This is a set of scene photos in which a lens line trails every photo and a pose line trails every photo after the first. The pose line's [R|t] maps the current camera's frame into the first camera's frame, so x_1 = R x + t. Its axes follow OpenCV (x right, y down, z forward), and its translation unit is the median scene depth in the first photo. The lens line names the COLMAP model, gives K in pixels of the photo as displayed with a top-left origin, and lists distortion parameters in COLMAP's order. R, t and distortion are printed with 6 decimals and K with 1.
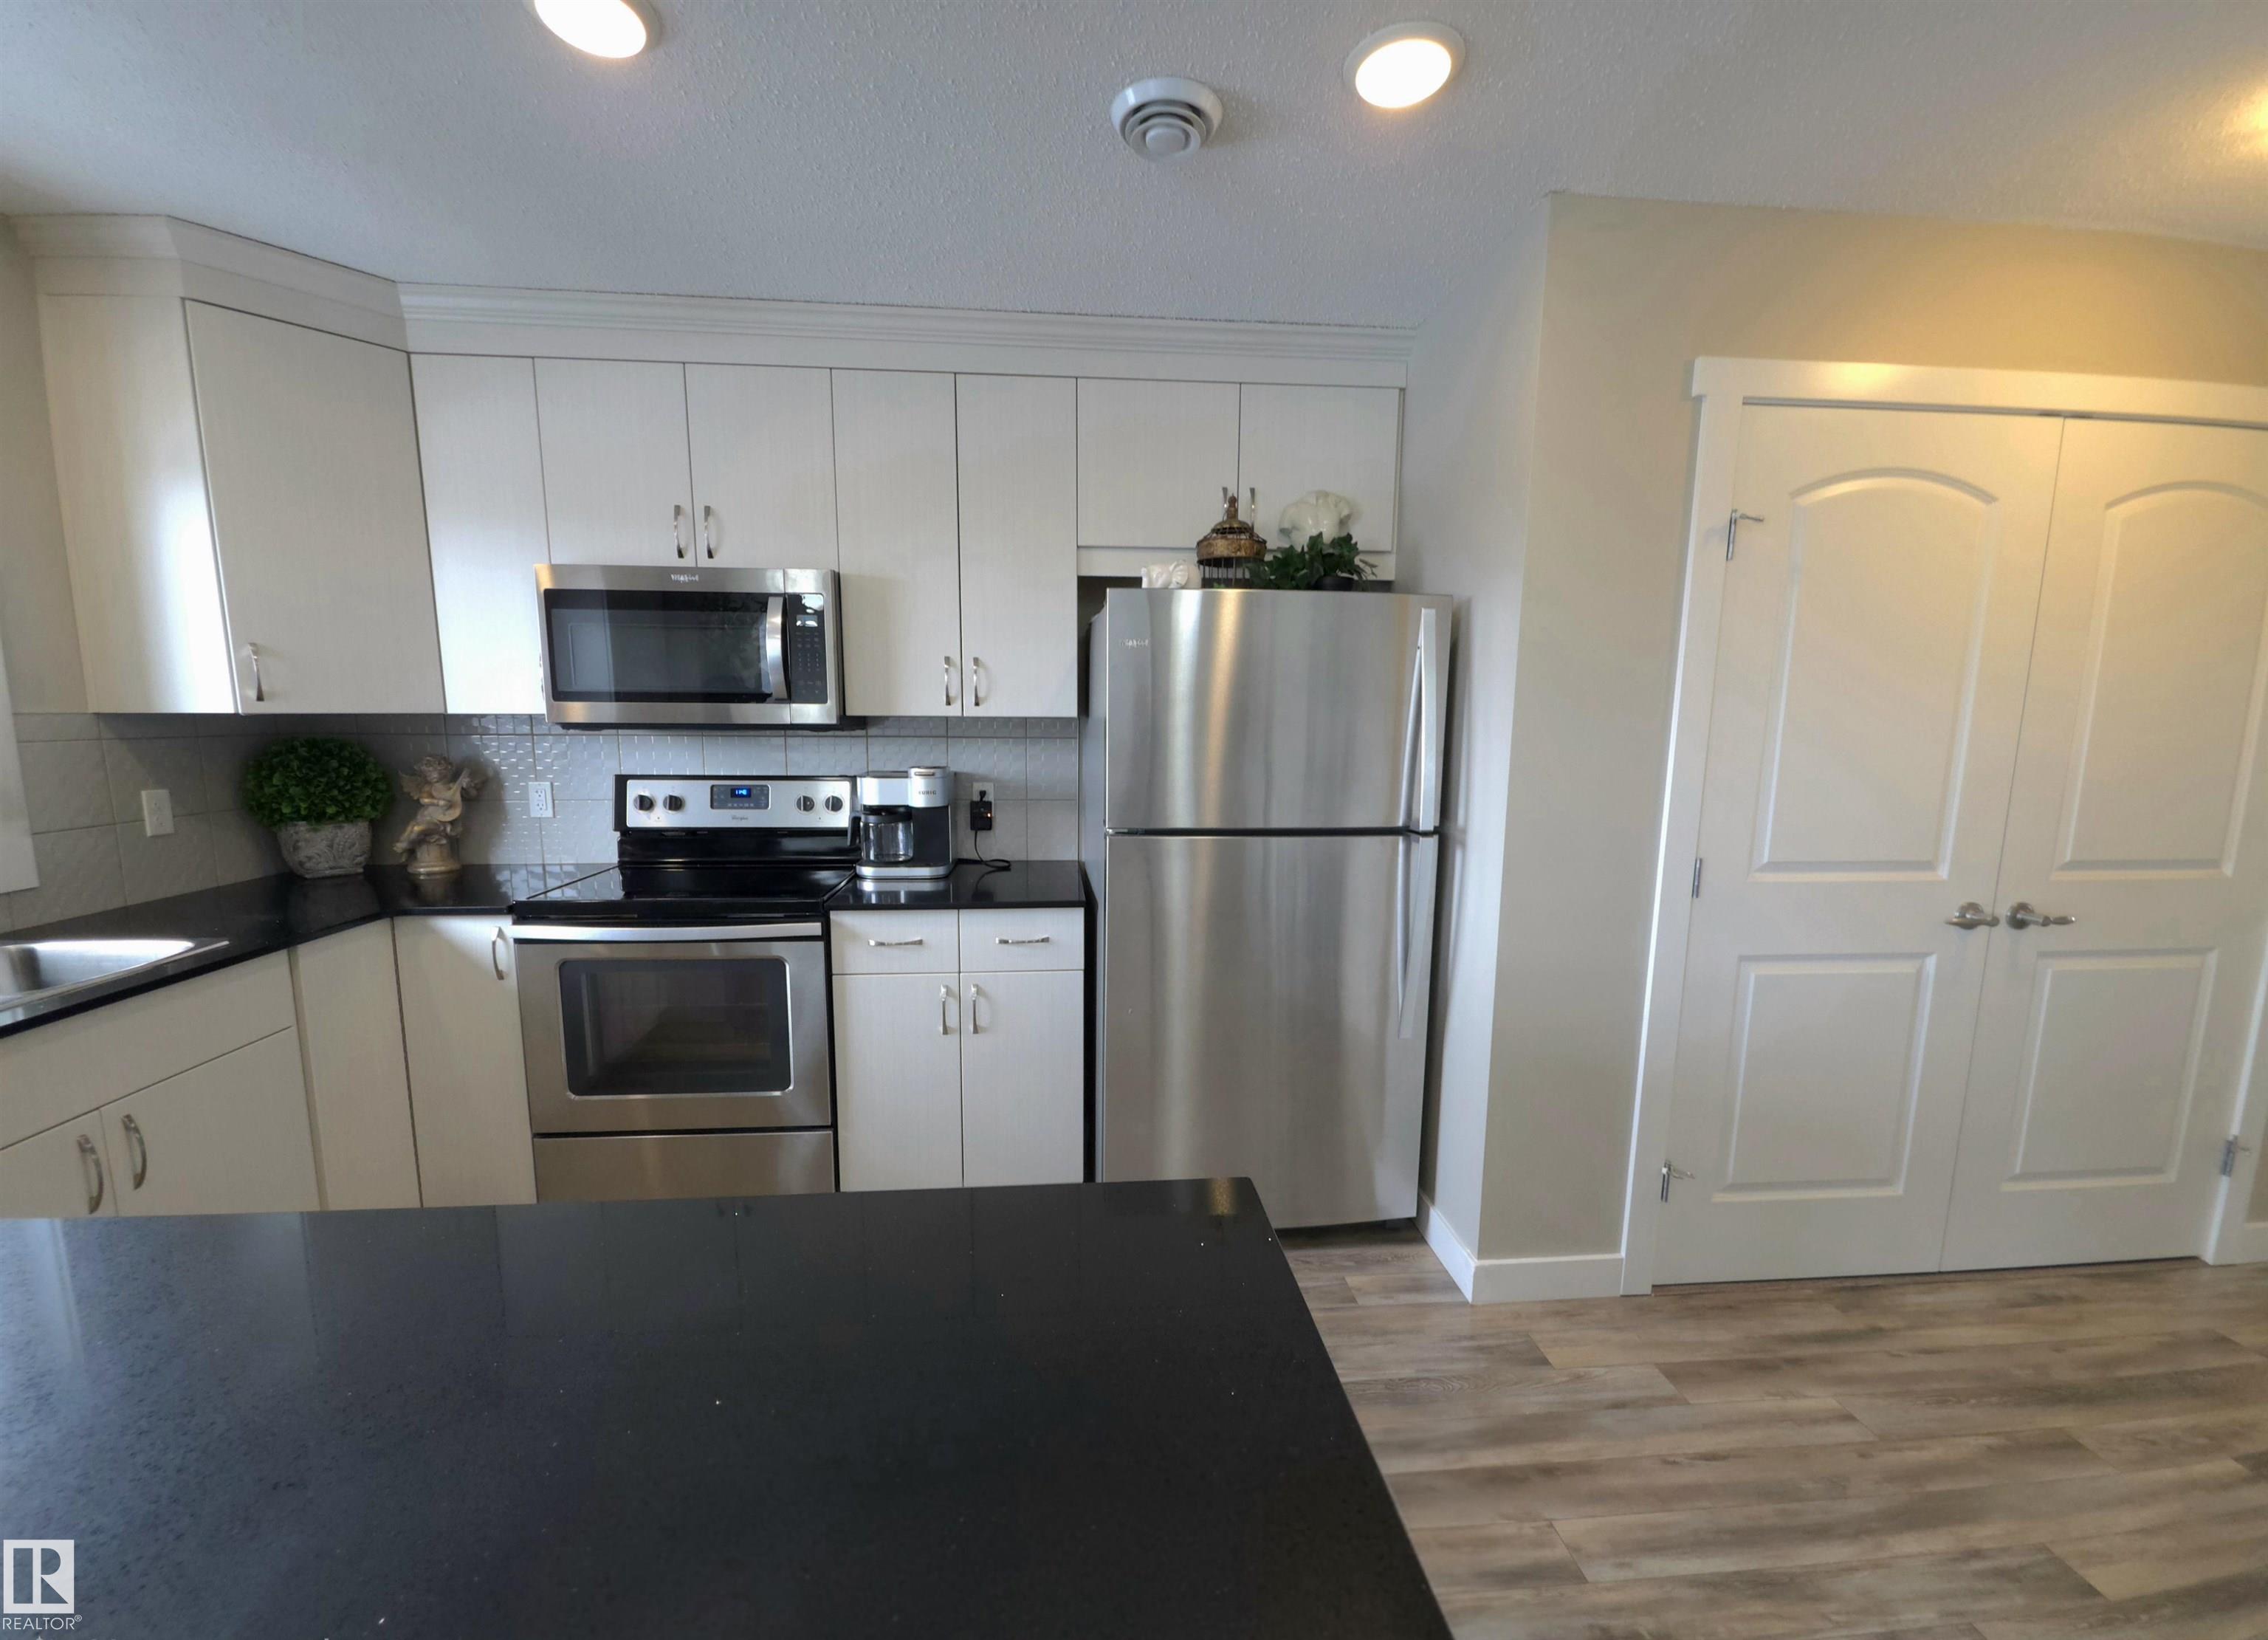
lens RADIAL K [[904.4, 0, 1121.9], [0, 904.4, 845.2], [0, 0, 1]] dist [0.001512, -0.000537]
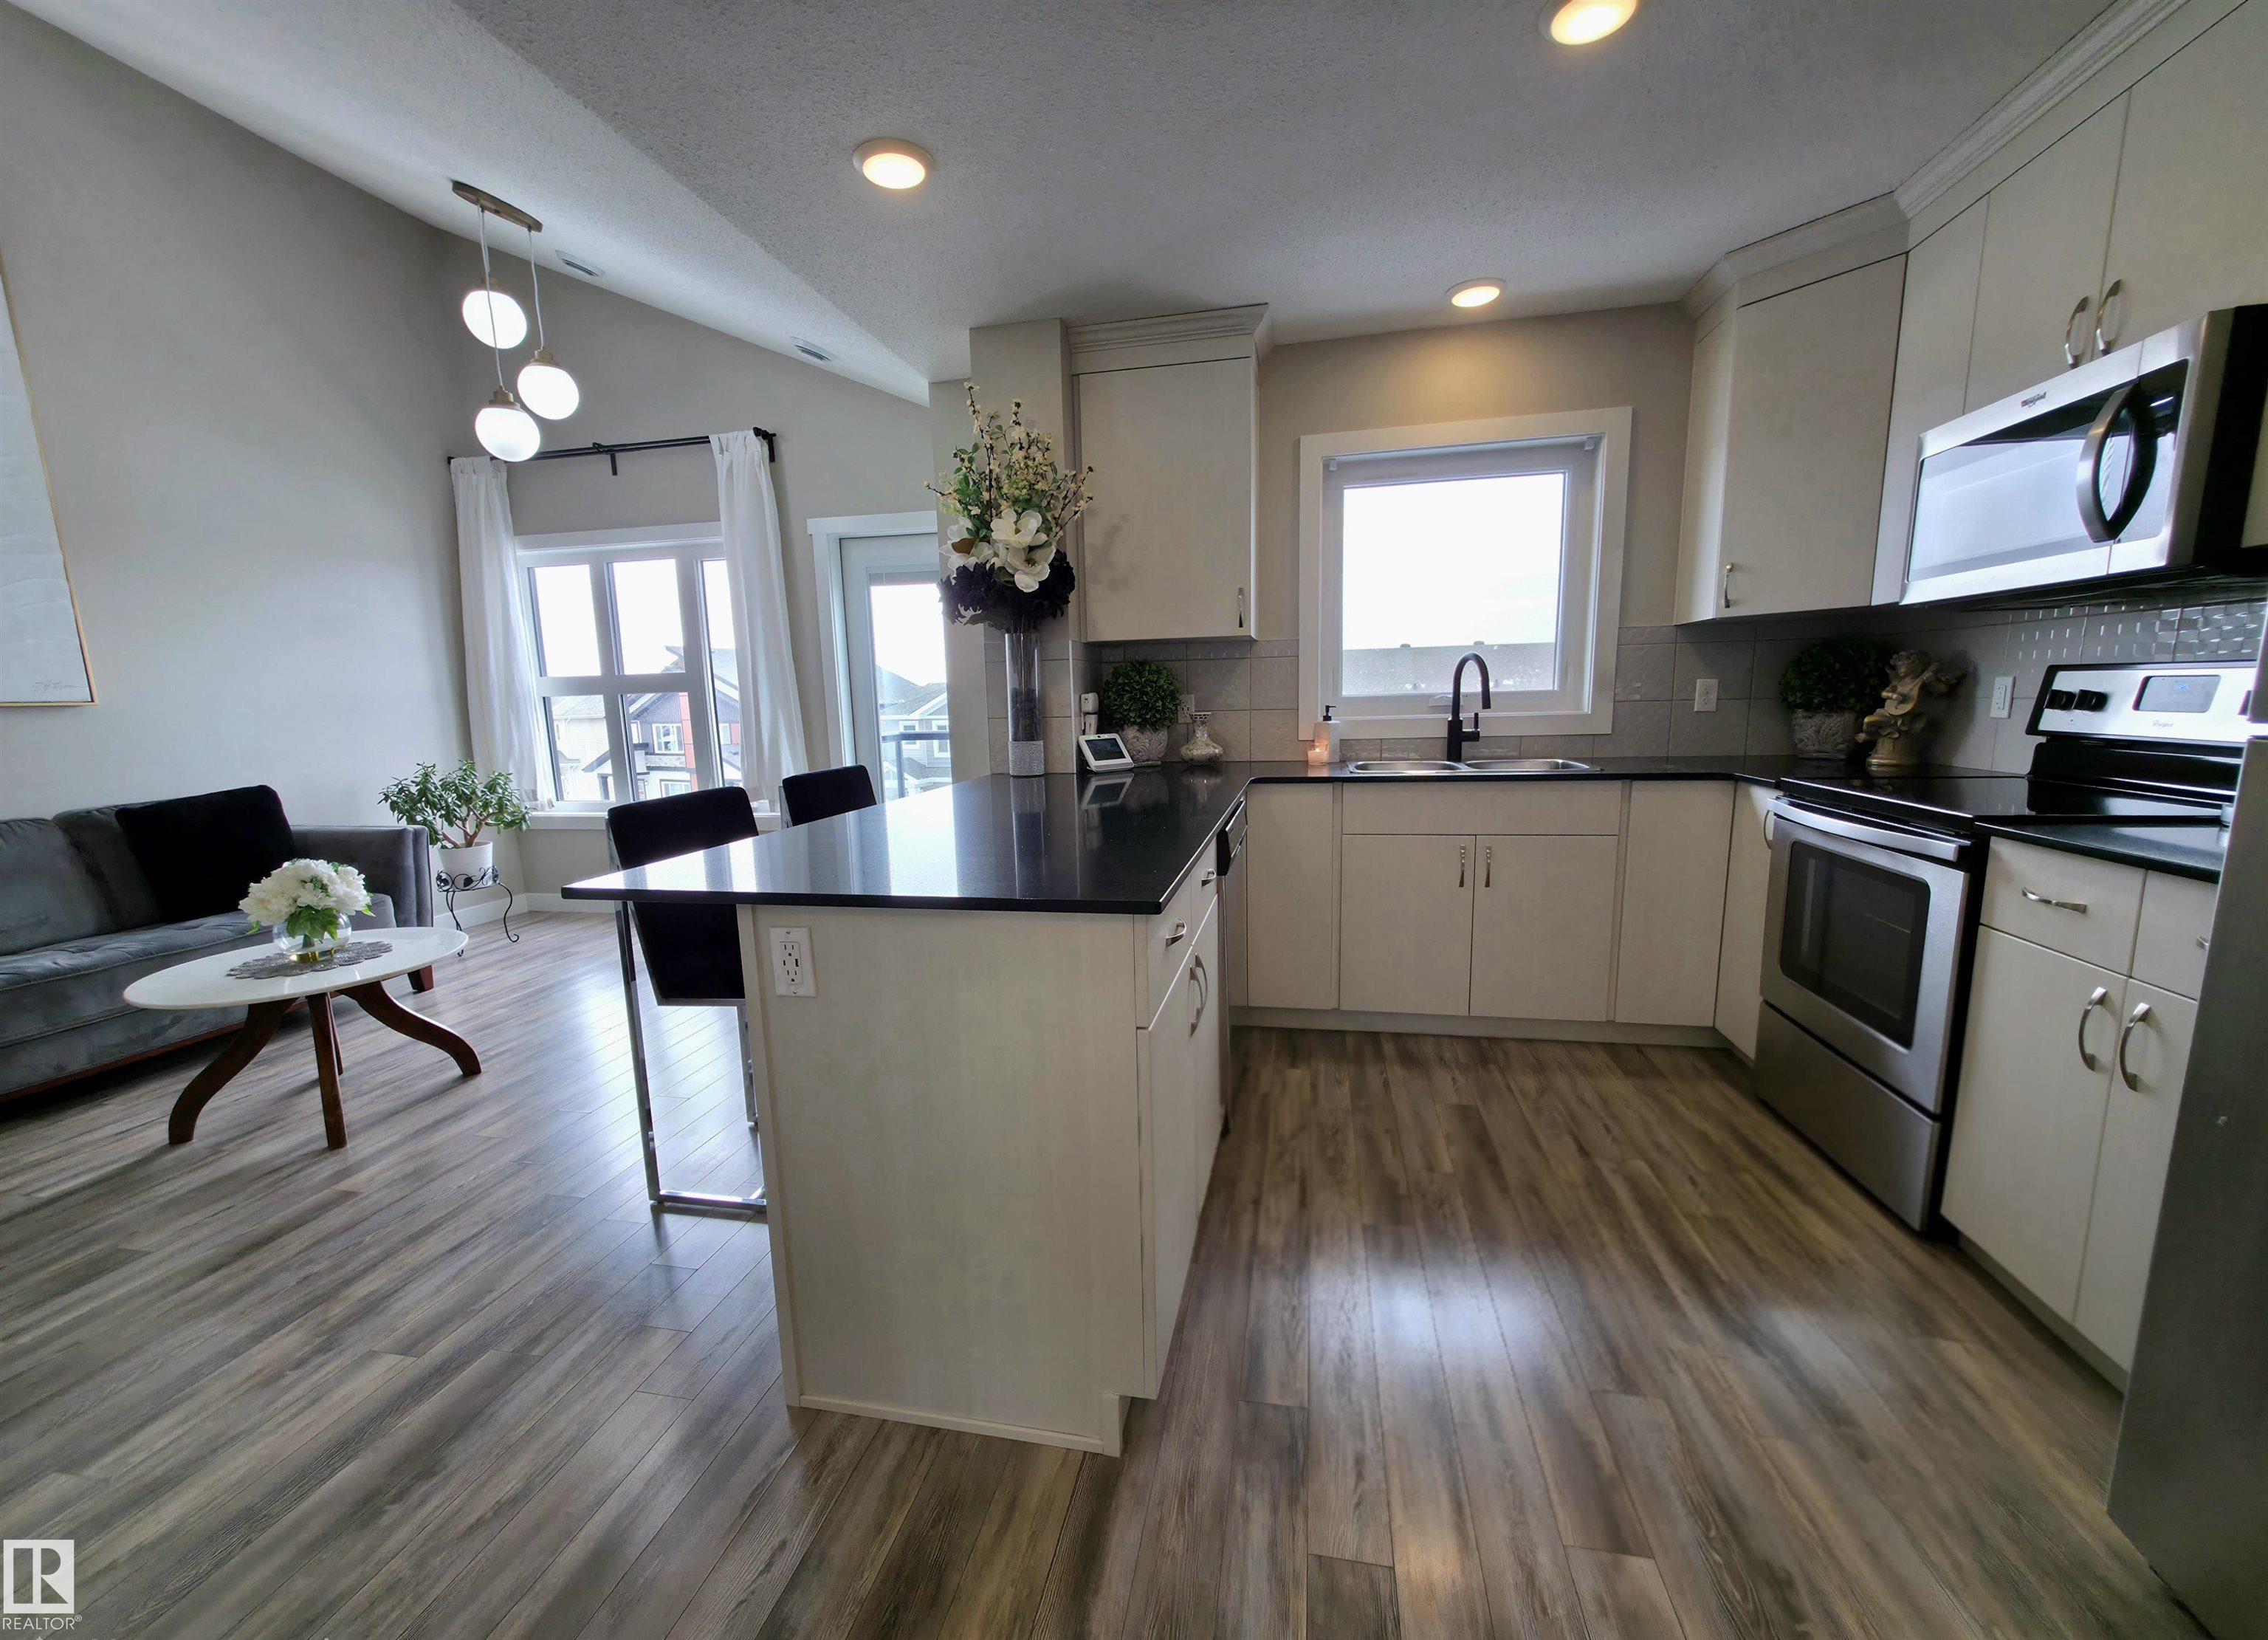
lens RADIAL K [[904.4, 0, 1121.9], [0, 904.4, 845.2], [0, 0, 1]] dist [0.001512, -0.000537]
pose [[-0.286891, 0.160293, -0.944457, 0.540896], [-0.113555, 0.973260, 0.199675, 0.013184], [0.951209, 0.164533, -0.261018, 0.506627]]
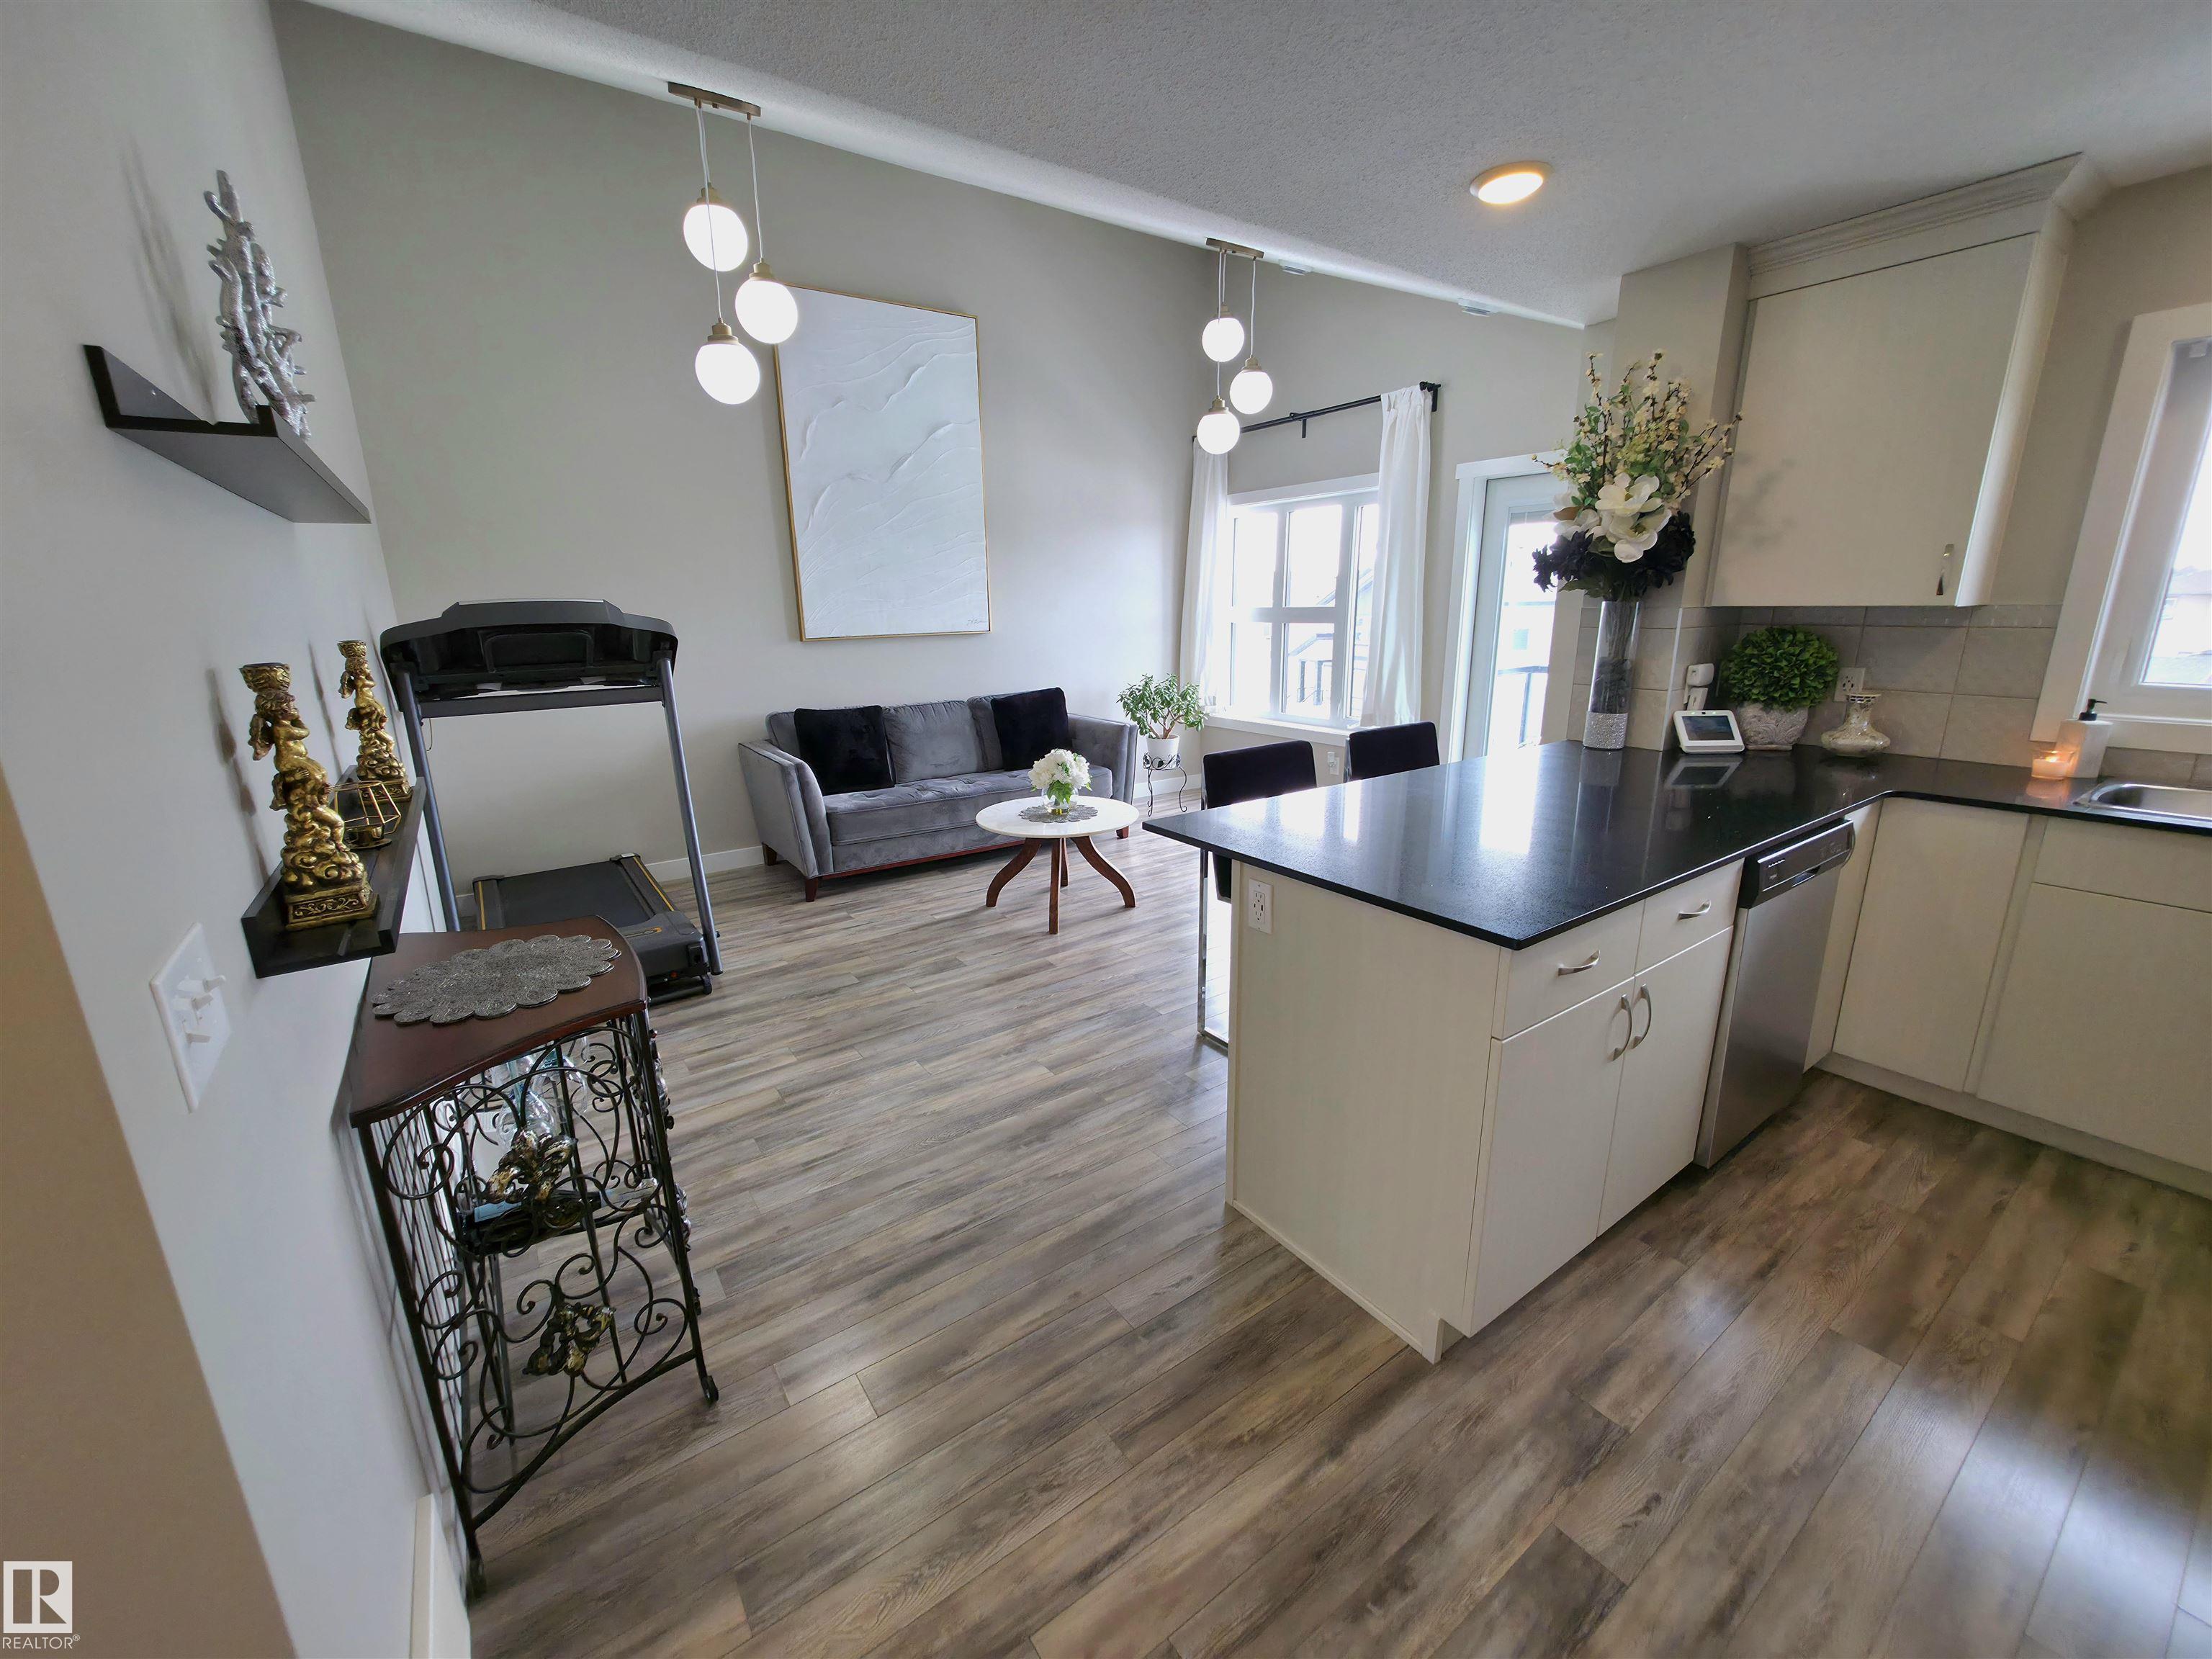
lens RADIAL K [[879.3, 0, 1094.3], [0, 879.3, 827.3], [0, 0, 1]] dist [-0.001065, -0.000682]
pose [[-0.865530, 0.133794, -0.482657, 0.562115], [-0.060797, 0.928469, 0.366399, -0.116162], [0.497154, 0.346474, -0.795484, 0.689638]]
